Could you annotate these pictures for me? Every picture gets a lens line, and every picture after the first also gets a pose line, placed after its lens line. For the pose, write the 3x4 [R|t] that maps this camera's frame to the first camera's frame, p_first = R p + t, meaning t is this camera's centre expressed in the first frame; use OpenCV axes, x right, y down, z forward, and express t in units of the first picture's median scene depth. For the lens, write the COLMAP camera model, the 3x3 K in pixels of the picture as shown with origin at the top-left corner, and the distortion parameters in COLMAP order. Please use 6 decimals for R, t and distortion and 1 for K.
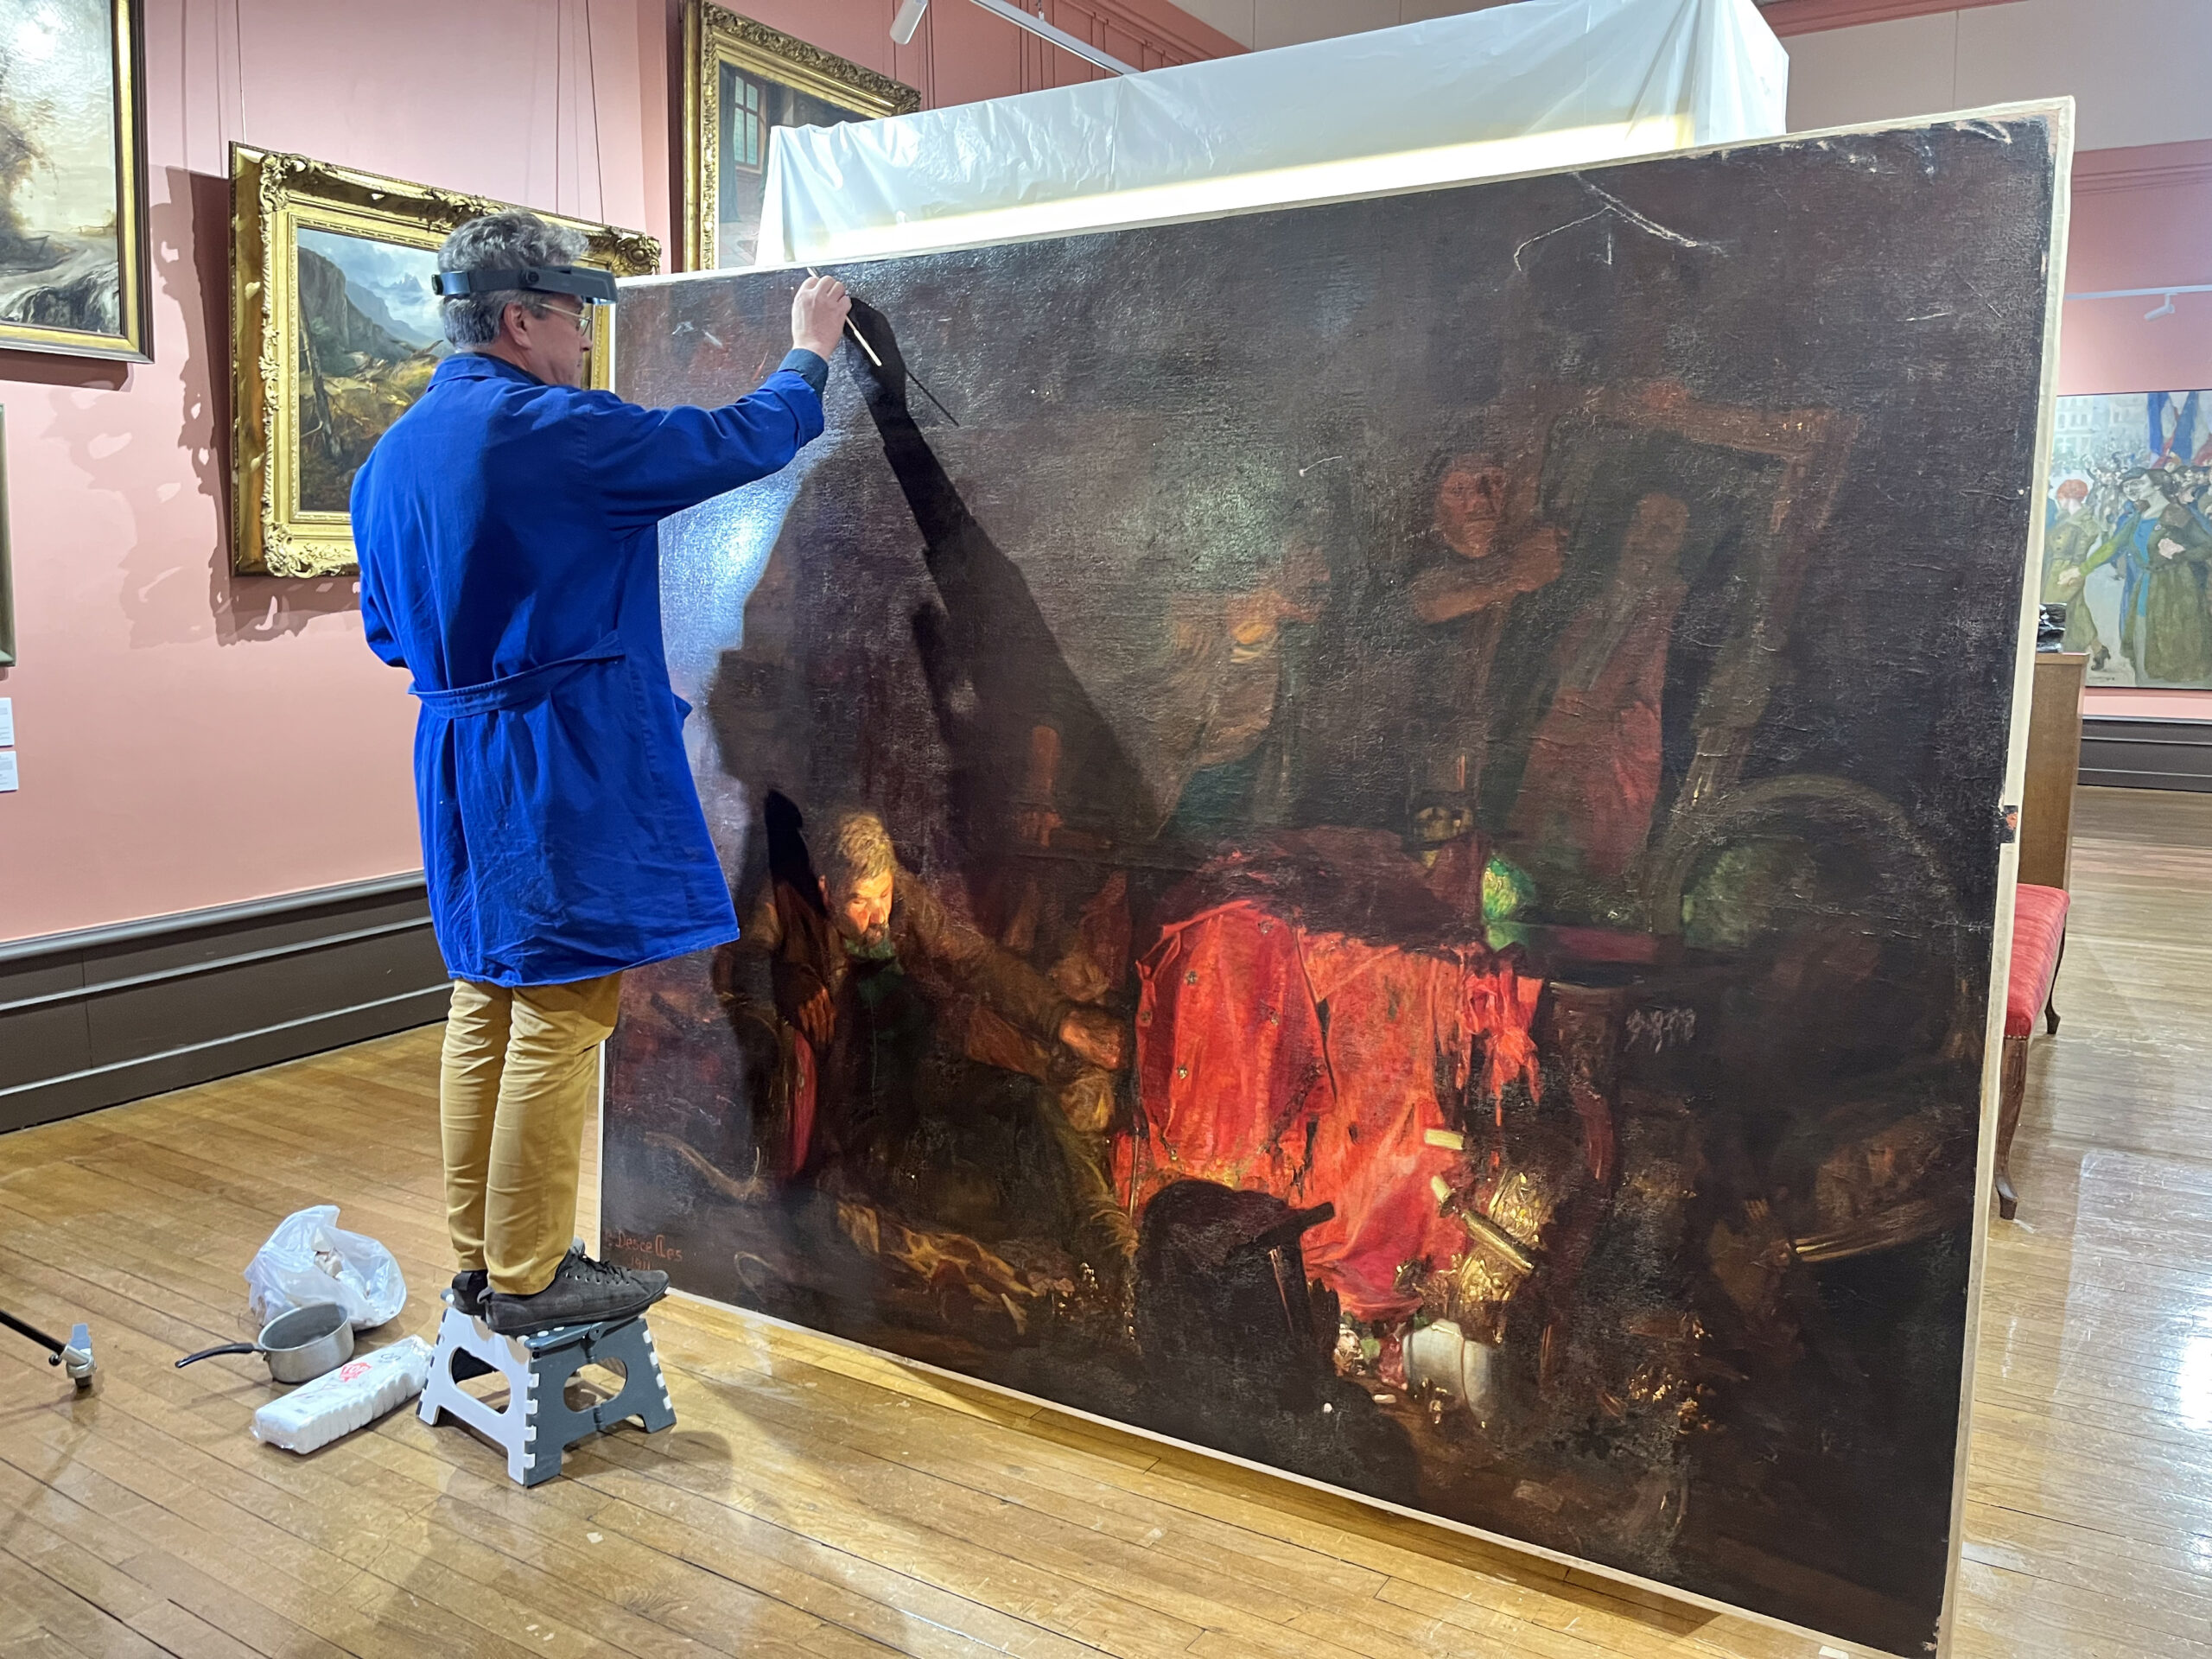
lens RADIAL K [[1656.7, 0, 1089.8], [0, 1656.7, 833.0], [0, 0, 1]] dist [0.058938, -0.015126]
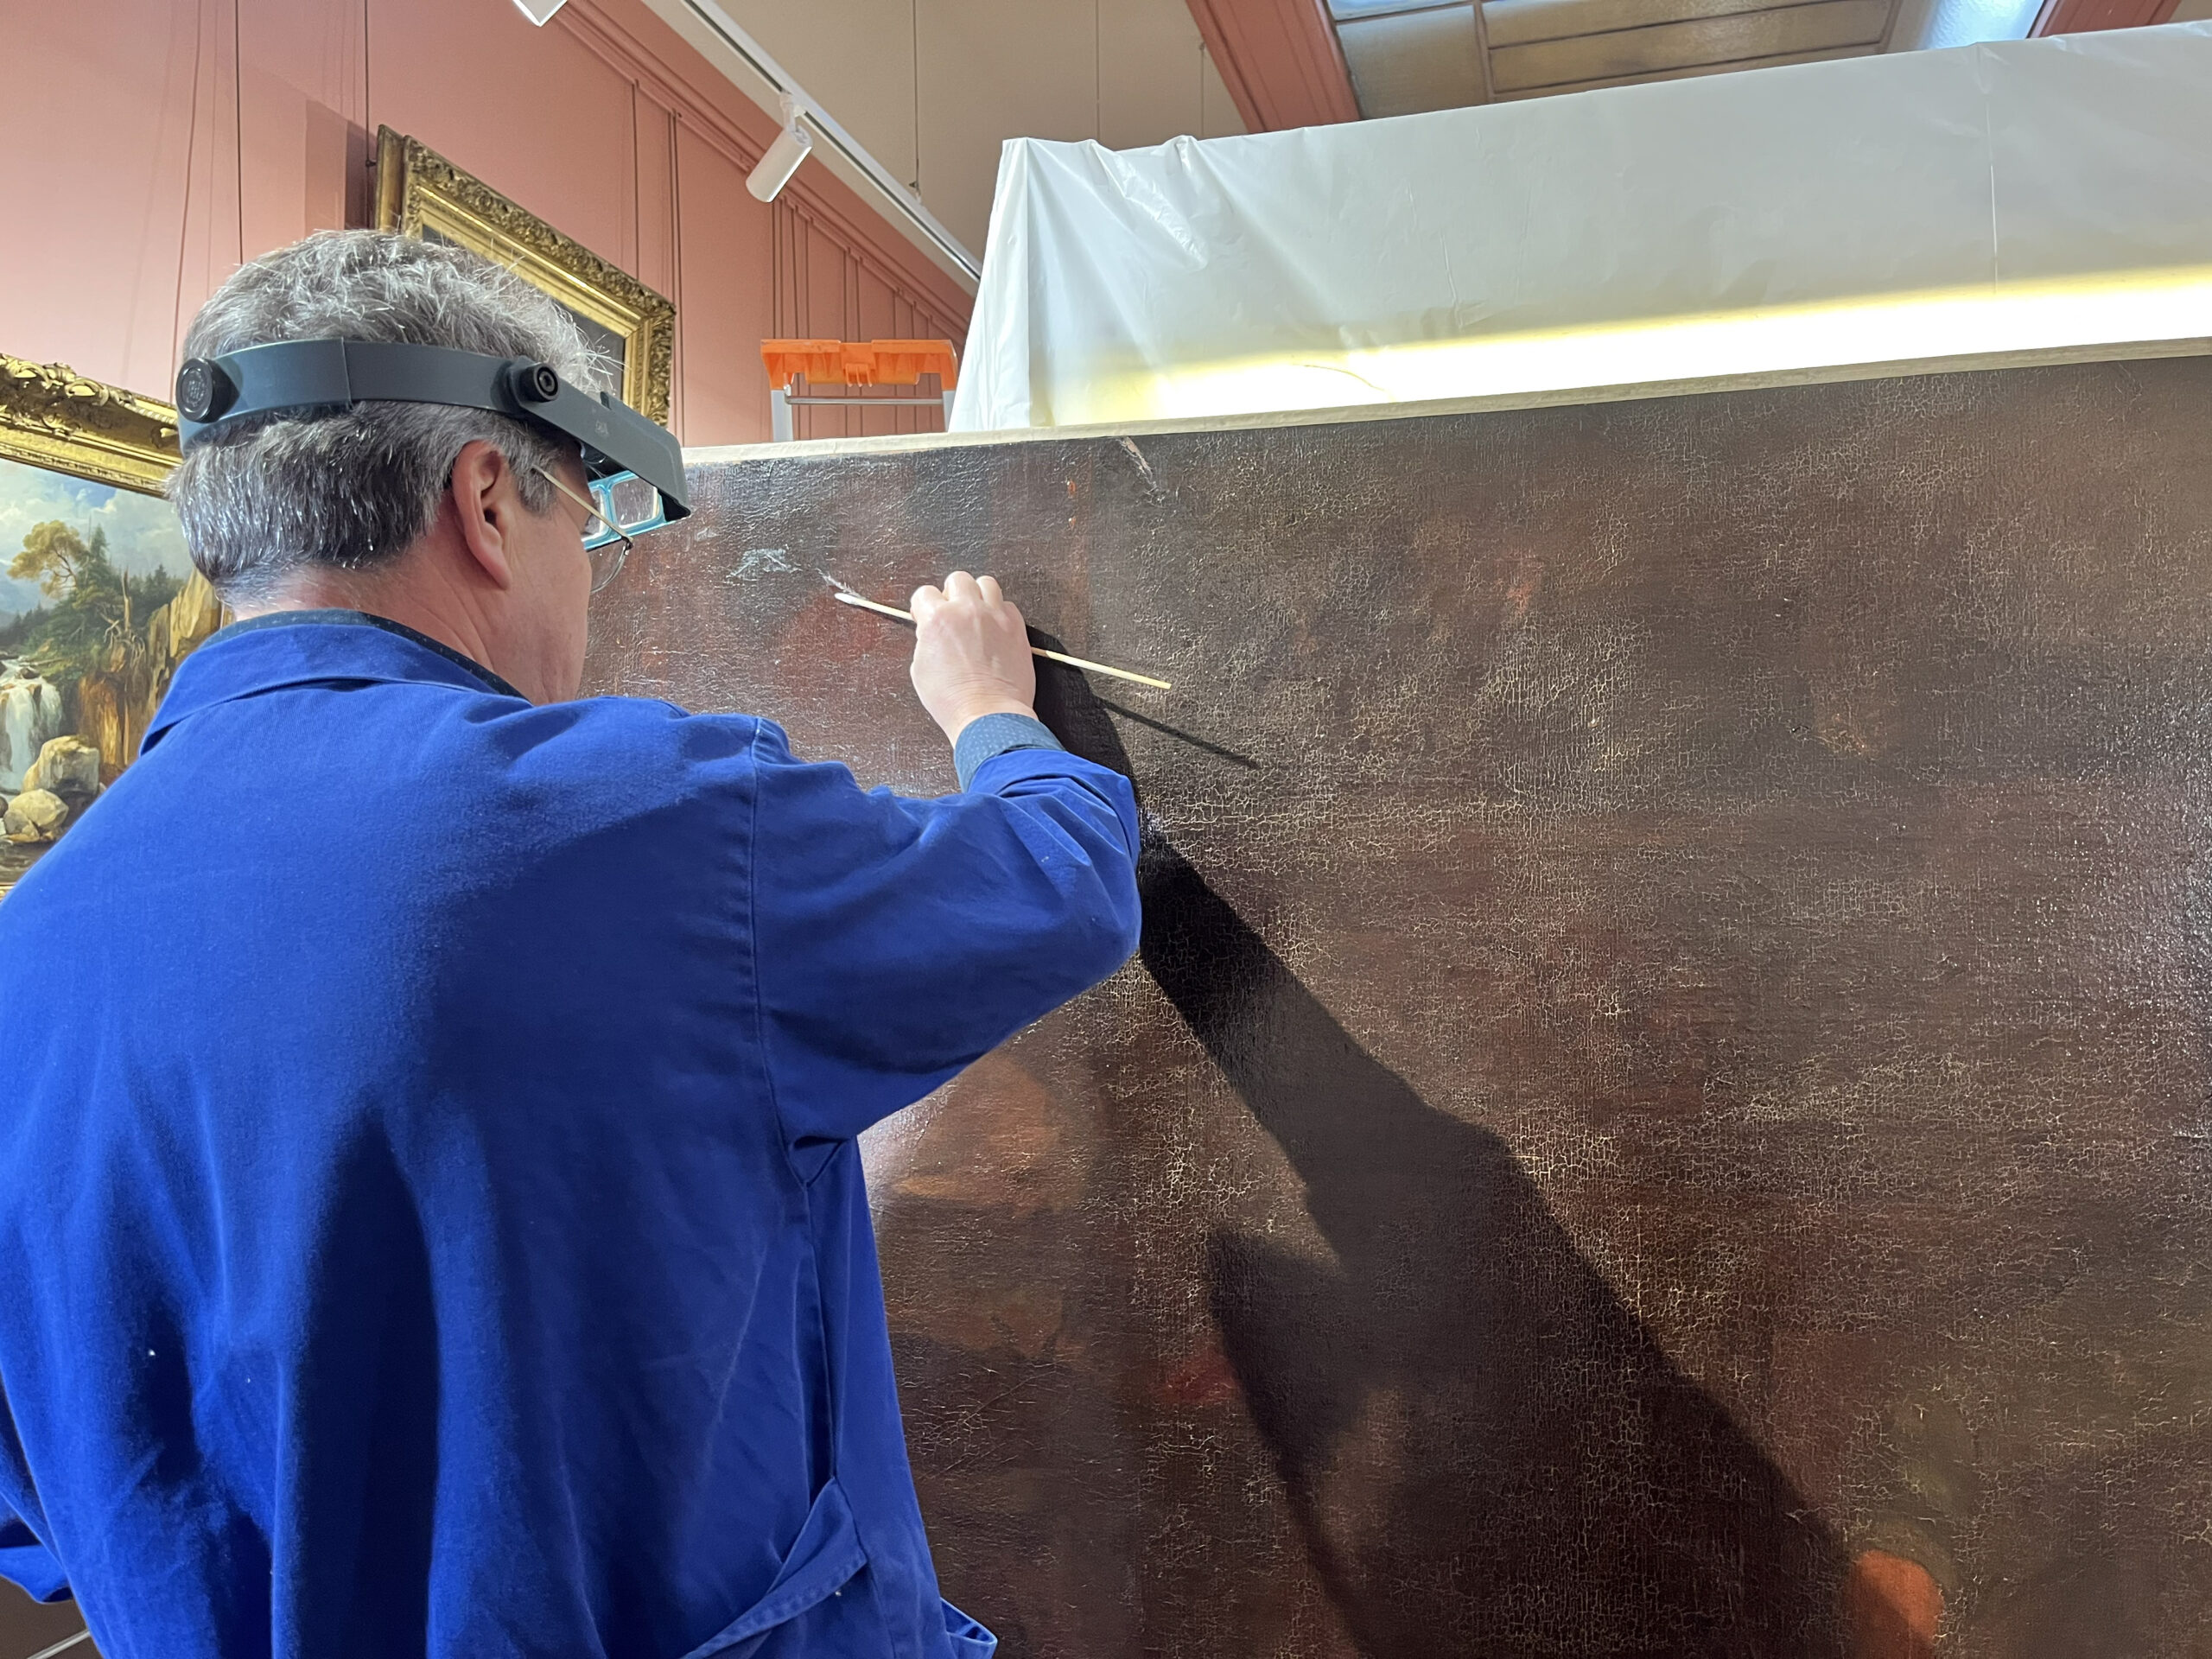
lens RADIAL K [[1656.7, 0, 1123.9], [0, 1656.7, 838.2], [0, 0, 1]] dist [0.058938, -0.015126]
pose [[0.959349, -0.007667, 0.282119, -0.143960], [0.053324, 0.986550, -0.154517, -0.083291], [-0.277140, 0.163279, 0.946855, 0.299978]]
